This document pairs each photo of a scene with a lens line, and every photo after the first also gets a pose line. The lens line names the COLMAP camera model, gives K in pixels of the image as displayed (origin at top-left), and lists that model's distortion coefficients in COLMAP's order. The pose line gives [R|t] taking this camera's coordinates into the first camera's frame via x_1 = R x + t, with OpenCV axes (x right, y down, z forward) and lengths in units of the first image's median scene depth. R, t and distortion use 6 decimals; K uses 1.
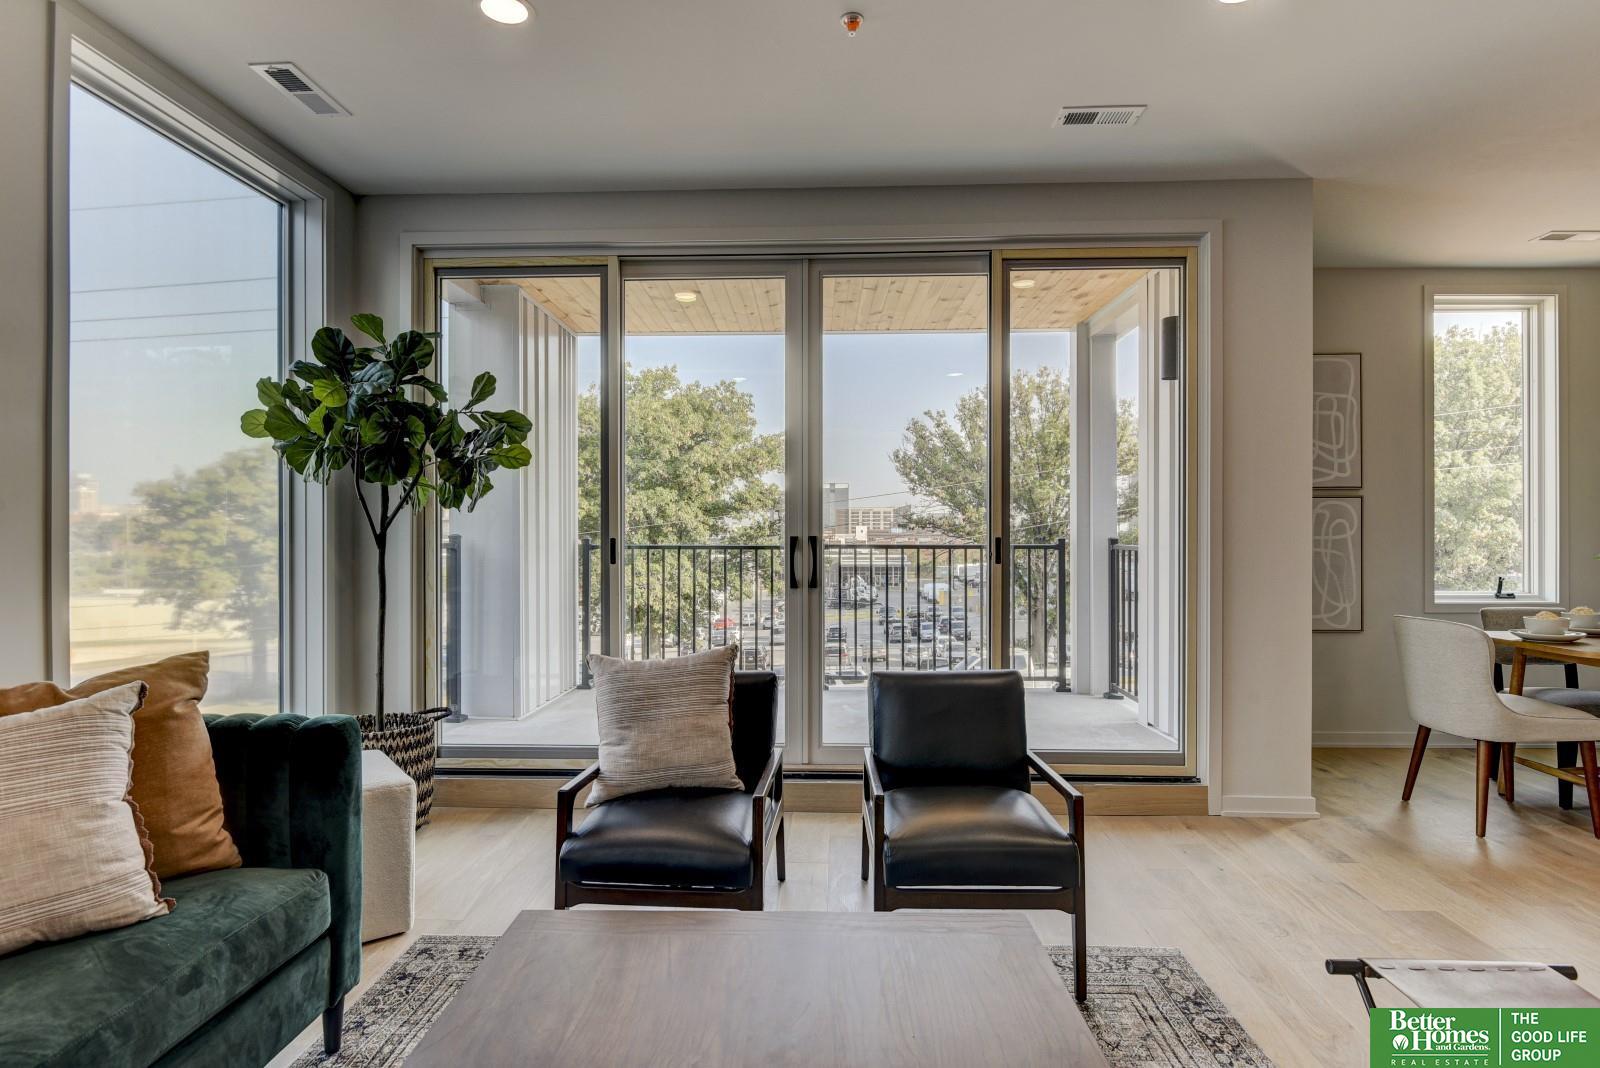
lens RADIAL K [[826.6, 0, 803.3], [0, 826.6, 537.8], [0, 0, 1]] dist [-0.008183, -0.002014]
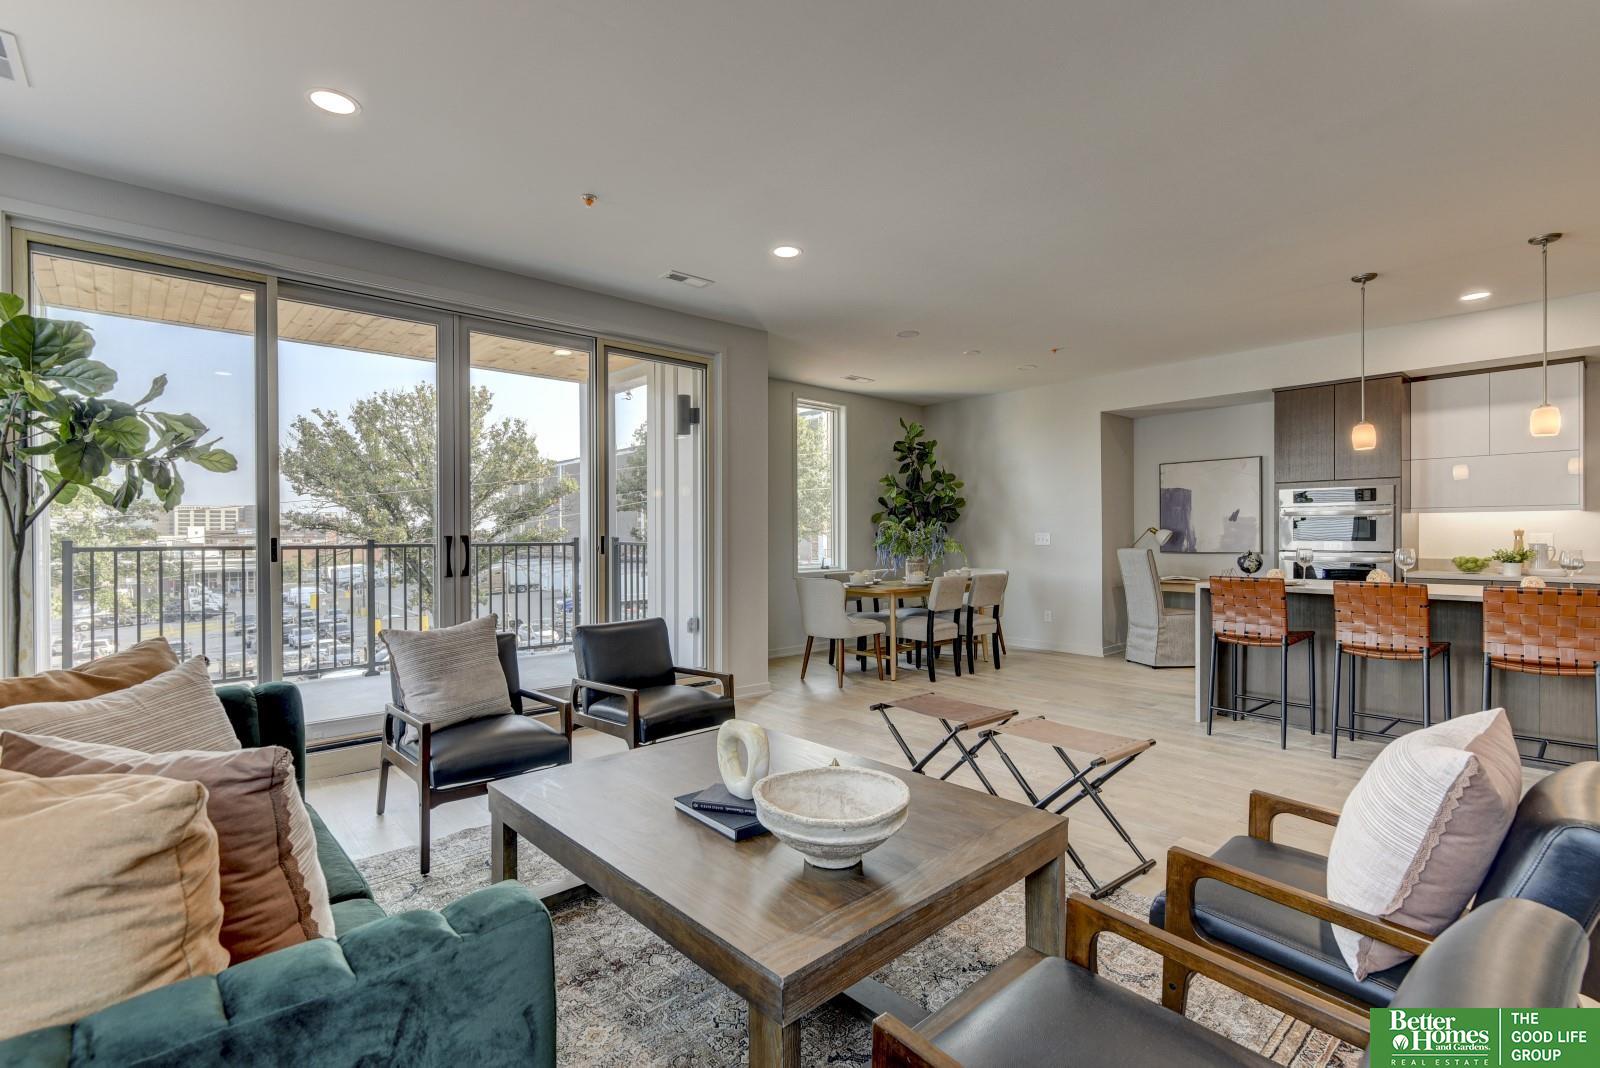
lens RADIAL K [[722.6, 0, 807.1], [0, 722.6, 538.6], [0, 0, 1]] dist [0.002833, 0.000986]
pose [[0.715726, -0.005772, 0.698358, -0.377597], [0.005412, 0.999982, 0.002719, 0.002605], [-0.698361, 0.001834, 0.715744, -0.155704]]
